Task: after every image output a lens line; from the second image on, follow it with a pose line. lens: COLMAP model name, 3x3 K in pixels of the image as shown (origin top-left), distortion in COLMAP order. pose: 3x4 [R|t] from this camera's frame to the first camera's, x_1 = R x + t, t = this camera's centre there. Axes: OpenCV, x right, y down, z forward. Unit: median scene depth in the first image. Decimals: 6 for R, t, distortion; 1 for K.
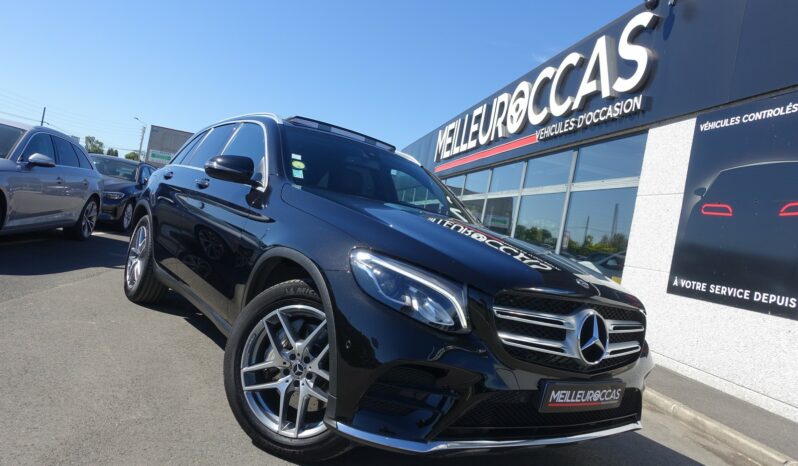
lens RADIAL K [[546.7, 0, 399.0], [0, 546.7, 233.0], [0, 0, 1]] dist [-0.008513, 0.005867]
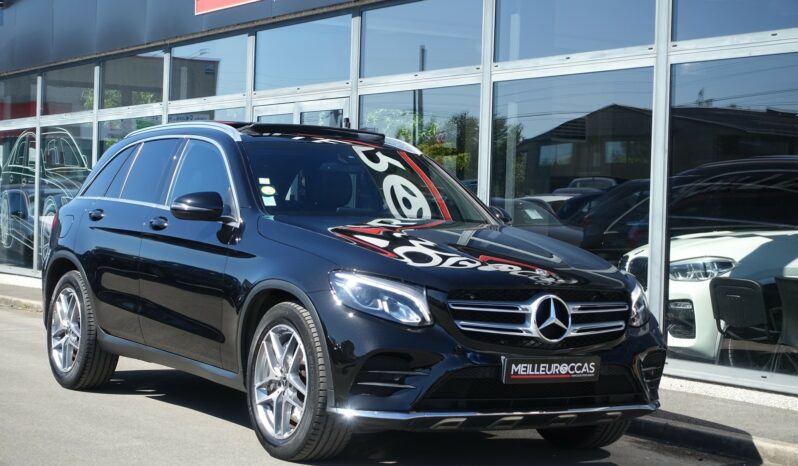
lens RADIAL K [[1518.7, 0, 399.0], [0, 1518.7, 233.0], [0, 0, 1]] dist [-0.004352, 0.013644]
pose [[0.985350, -0.149441, -0.082170, 0.328485], [0.149507, 0.988746, -0.005382, -0.013247], [0.082050, -0.006982, 0.996604, -2.167535]]
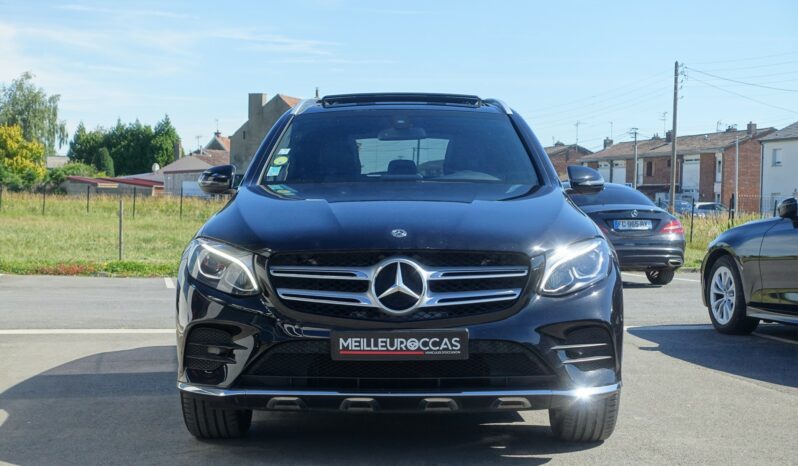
lens RADIAL K [[1339.6, 0, 399.0], [0, 1339.6, 233.0], [0, 0, 1]] dist [-0.066940, -0.082262]
pose [[0.782517, -0.177497, -0.596793, 1.807854], [0.156696, 0.983795, -0.087139, 0.309223], [0.602590, -0.025327, 0.797649, -0.910410]]
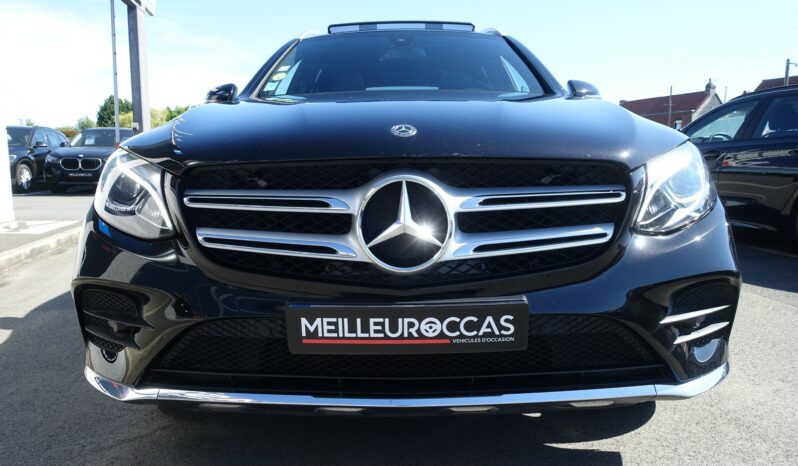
lens RADIAL K [[546.7, 0, 399.0], [0, 546.7, 233.0], [0, 0, 1]] dist [-0.008513, 0.005867]
pose [[0.780825, -0.111673, -0.614689, 0.688096], [0.168705, 0.985033, 0.035348, 0.181998], [0.601541, -0.131302, 0.787977, 0.567308]]
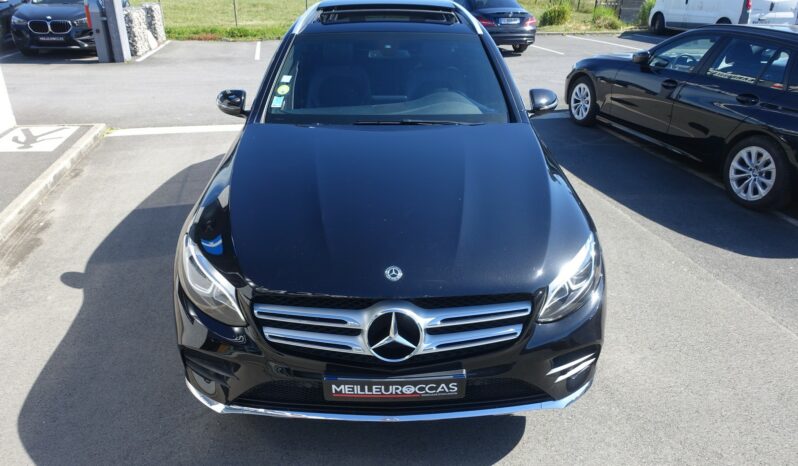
lens RADIAL K [[546.7, 0, 399.0], [0, 546.7, 233.0], [0, 0, 1]] dist [-0.008513, 0.005867]
pose [[0.802493, 0.080459, -0.591212, 0.884751], [0.156037, 0.928083, 0.338104, -0.269166], [0.575897, -0.363577, 0.732226, 0.408163]]
